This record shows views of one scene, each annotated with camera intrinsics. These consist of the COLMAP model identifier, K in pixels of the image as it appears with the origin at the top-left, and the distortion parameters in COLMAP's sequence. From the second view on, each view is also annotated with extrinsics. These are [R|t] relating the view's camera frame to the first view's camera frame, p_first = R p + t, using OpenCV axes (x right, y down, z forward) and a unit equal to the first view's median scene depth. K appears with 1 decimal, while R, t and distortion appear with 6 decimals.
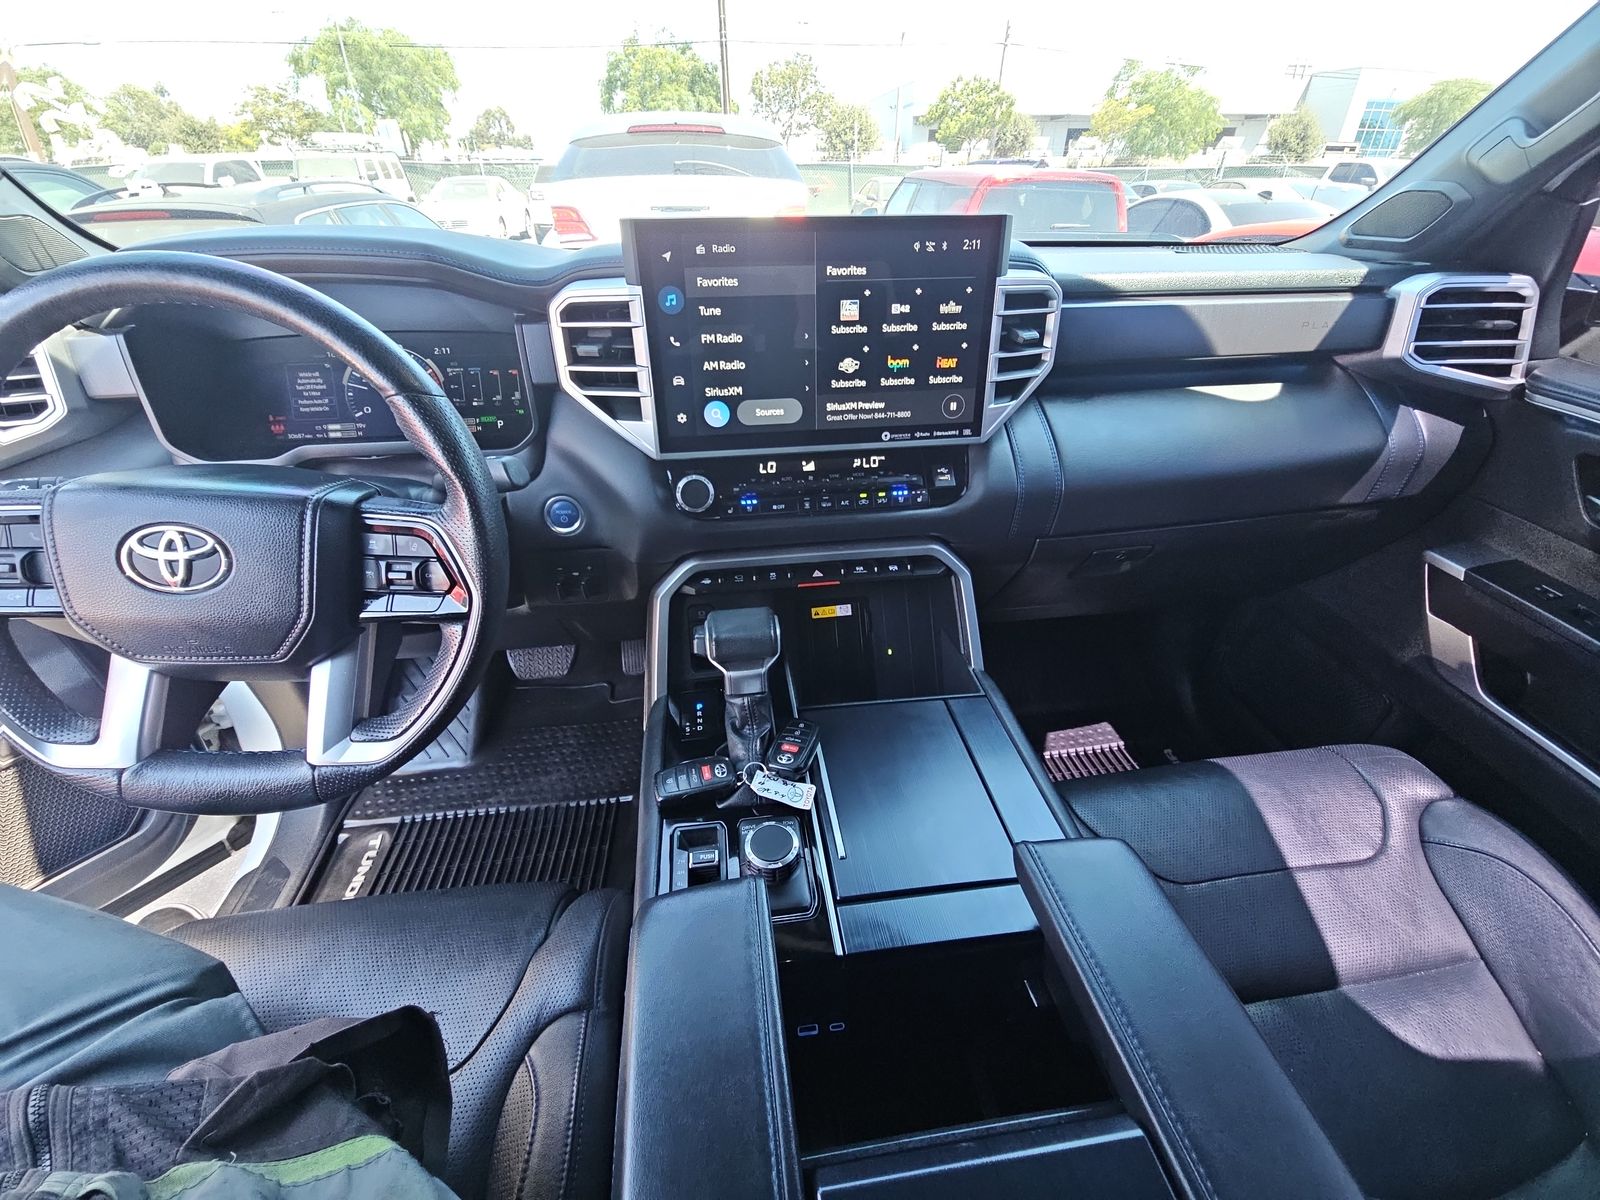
lens RADIAL K [[667.1, 0, 800.0], [0, 667.1, 600.0], [0, 0, 1]] dist [0.029404, -0.021579]
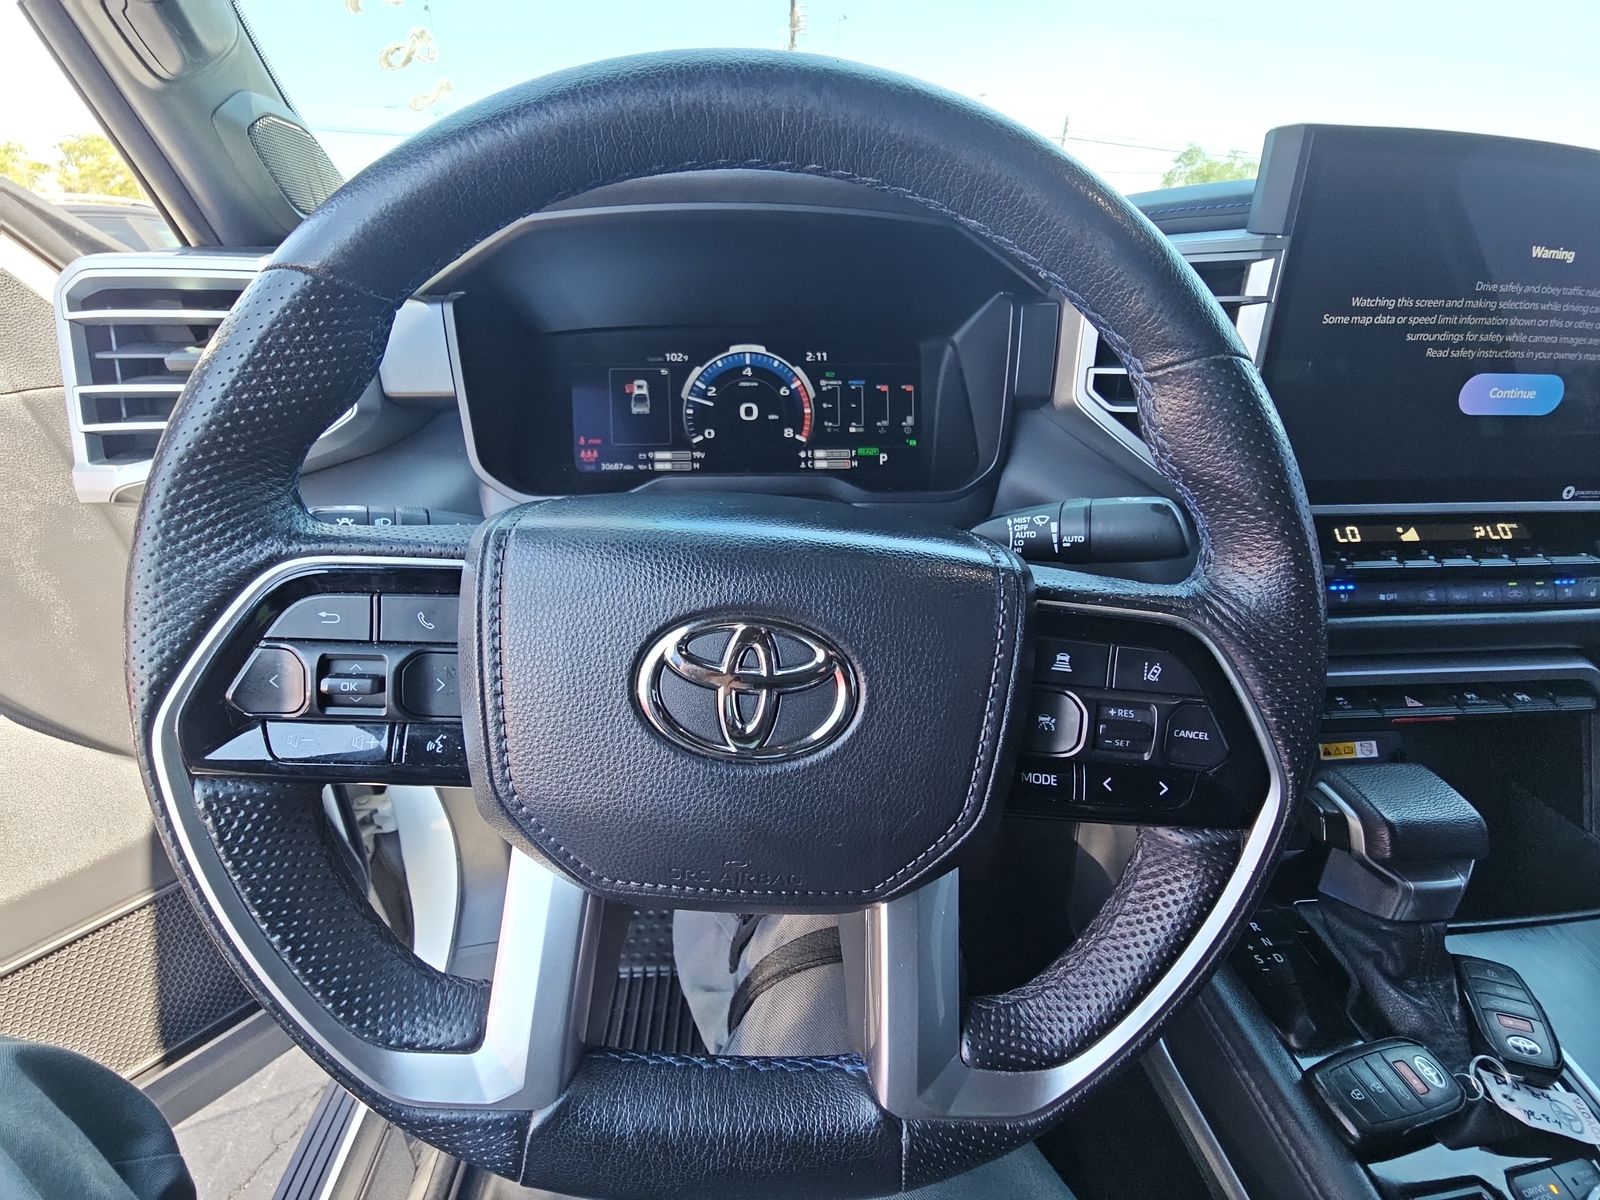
lens RADIAL K [[685.0, 0, 800.0], [0, 685.0, 600.0], [0, 0, 1]] dist [-0.017408, 0.009652]
pose [[0.997412, 0.043518, -0.057226, -0.505432], [-0.048631, 0.994643, -0.091216, -0.046885], [0.052950, 0.093763, 0.994186, 0.307361]]
